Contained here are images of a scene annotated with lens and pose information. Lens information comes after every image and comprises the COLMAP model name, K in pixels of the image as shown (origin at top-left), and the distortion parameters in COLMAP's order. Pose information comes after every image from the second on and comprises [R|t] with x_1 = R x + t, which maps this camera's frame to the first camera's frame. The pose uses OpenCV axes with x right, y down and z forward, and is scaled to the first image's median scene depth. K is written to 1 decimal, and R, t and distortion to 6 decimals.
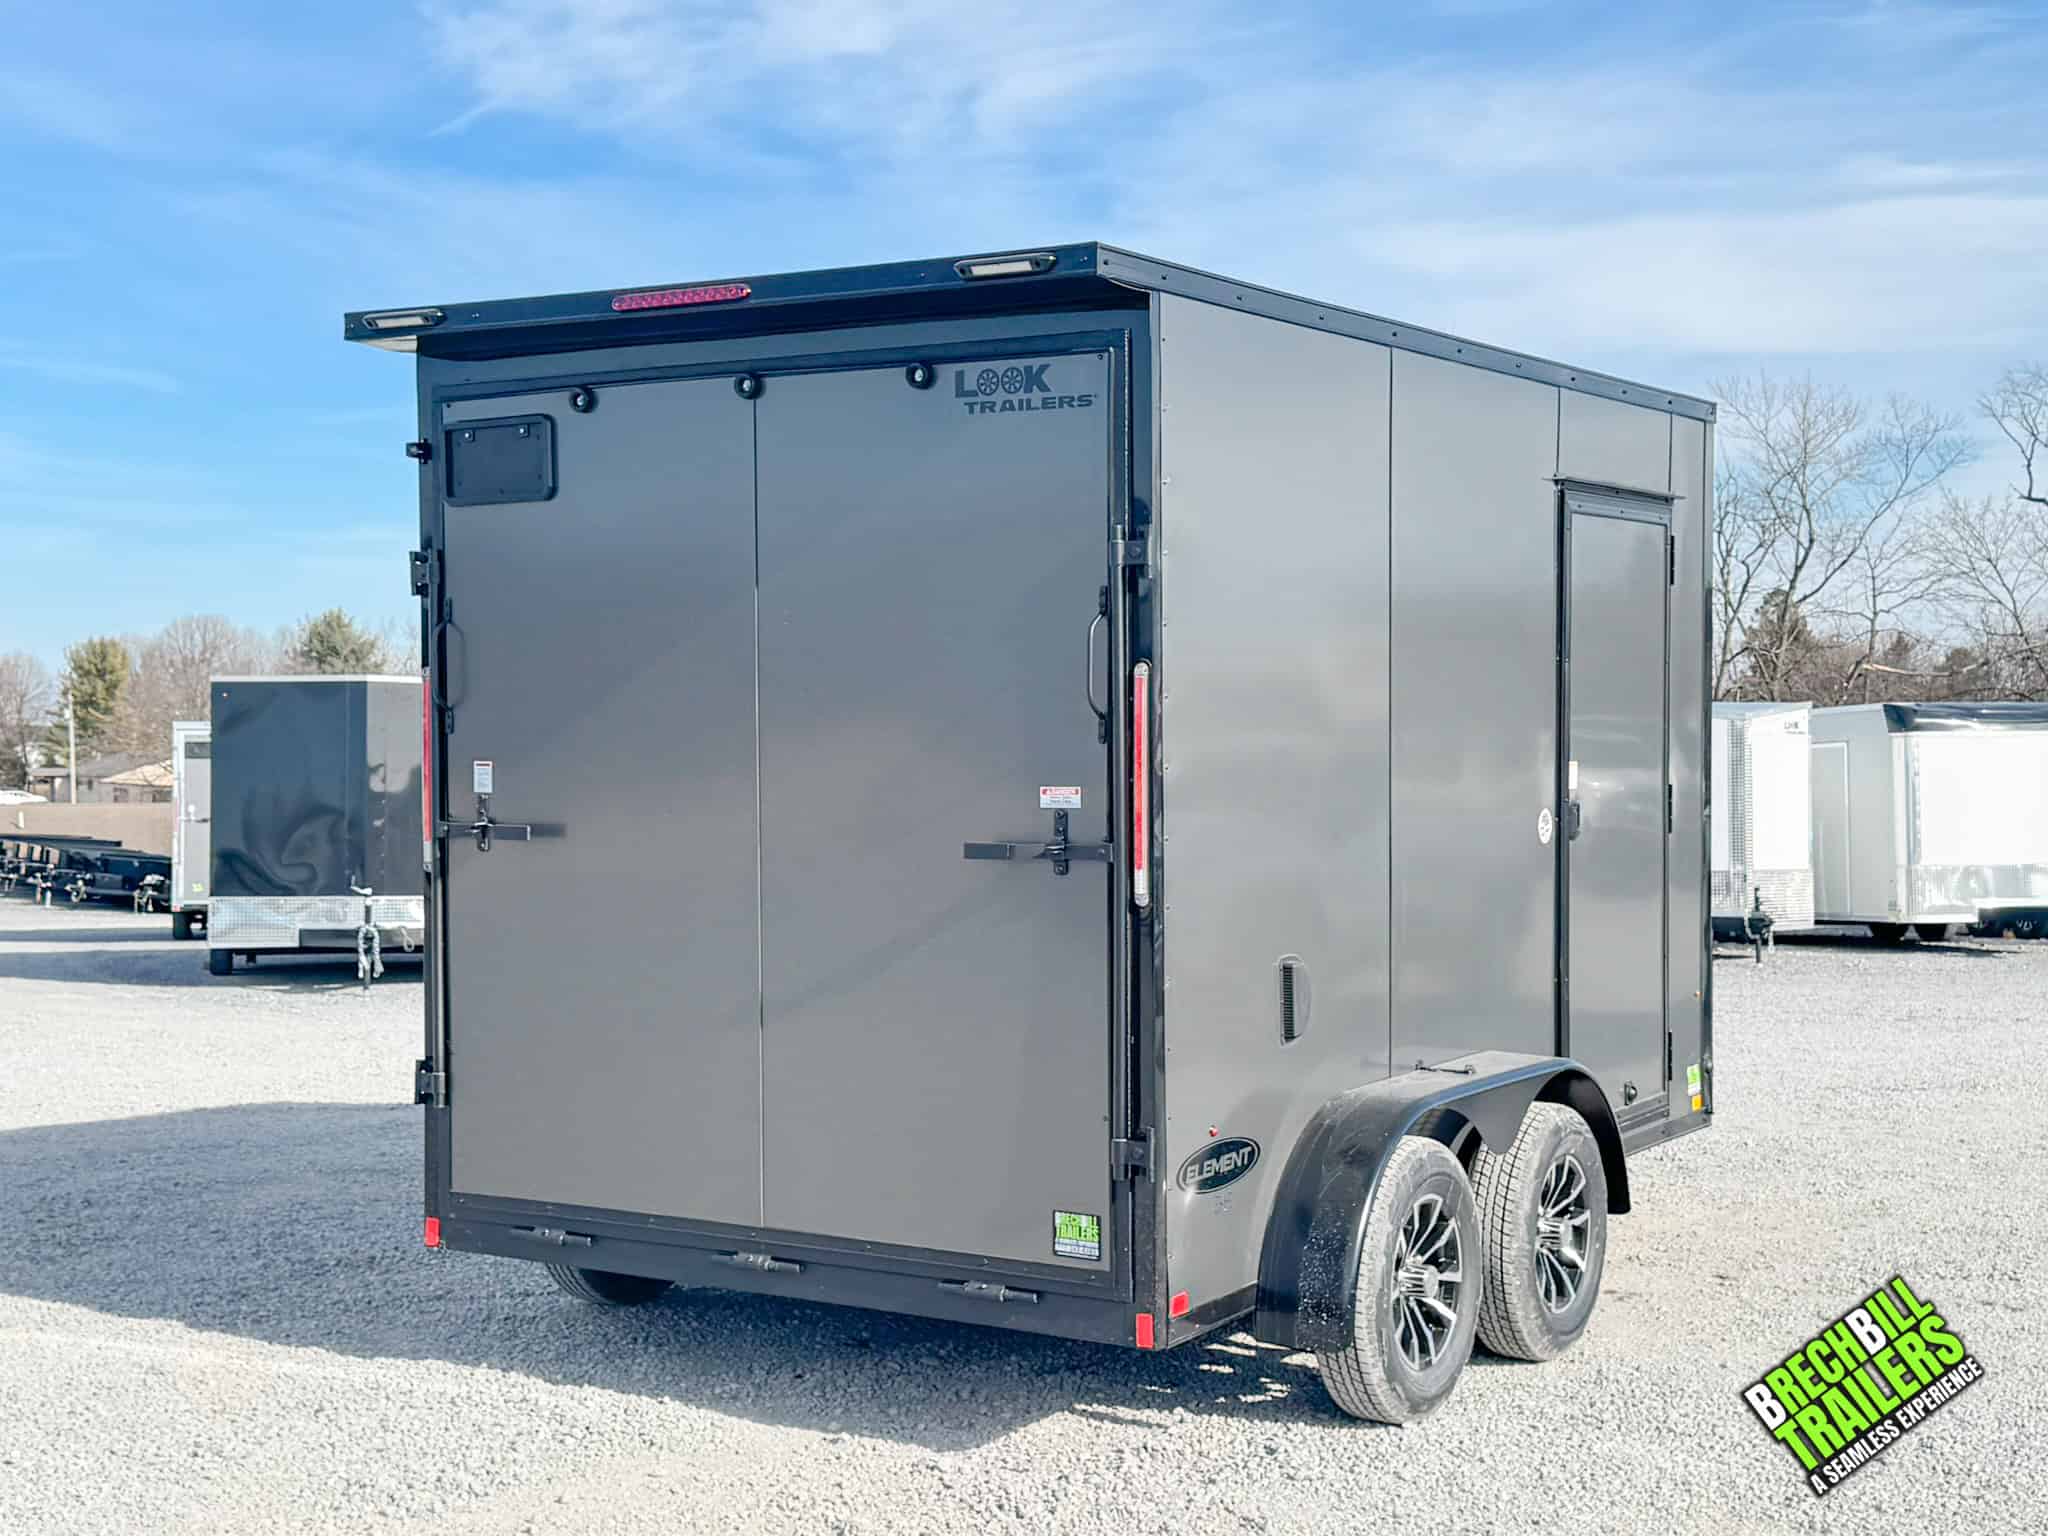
lens RADIAL K [[2749.3, 0, 1023.8], [0, 2749.3, 776.0], [0, 0, 1]] dist [0.172531, -0.302443]
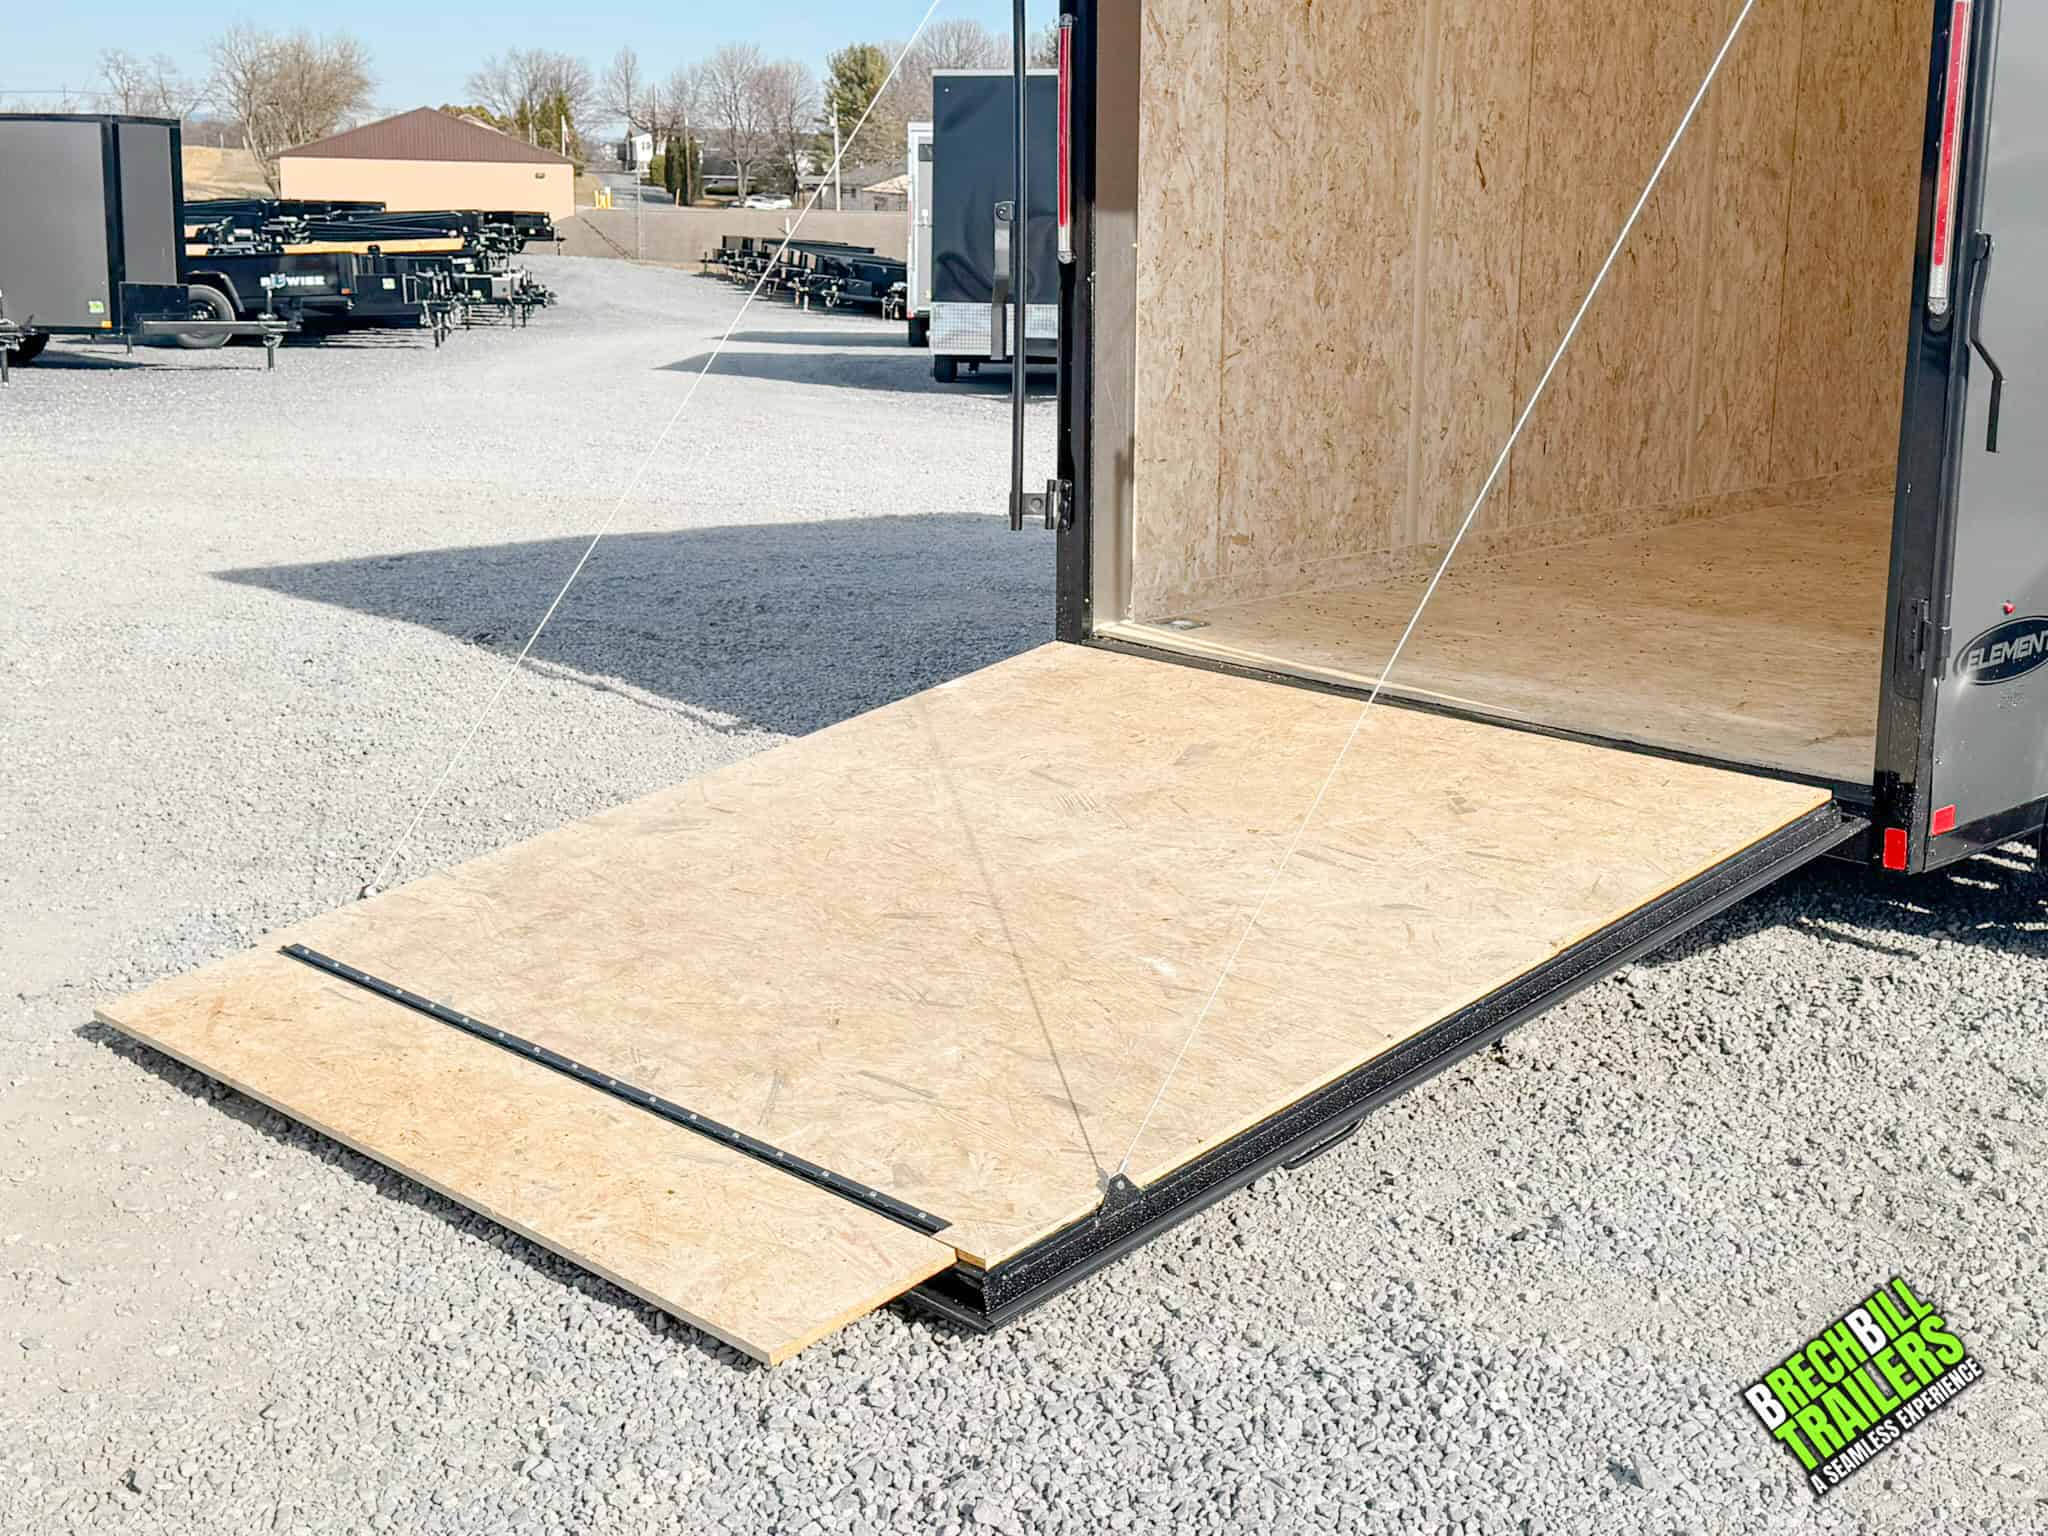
lens RADIAL K [[2749.3, 0, 1023.8], [0, 2749.3, 776.0], [0, 0, 1]] dist [0.172531, -0.302443]
pose [[0.965494, 0.065550, -0.252041, 0.000157], [-0.012143, 0.978083, 0.207859, 0.011594], [0.260143, -0.197626, 0.945130, 0.134823]]
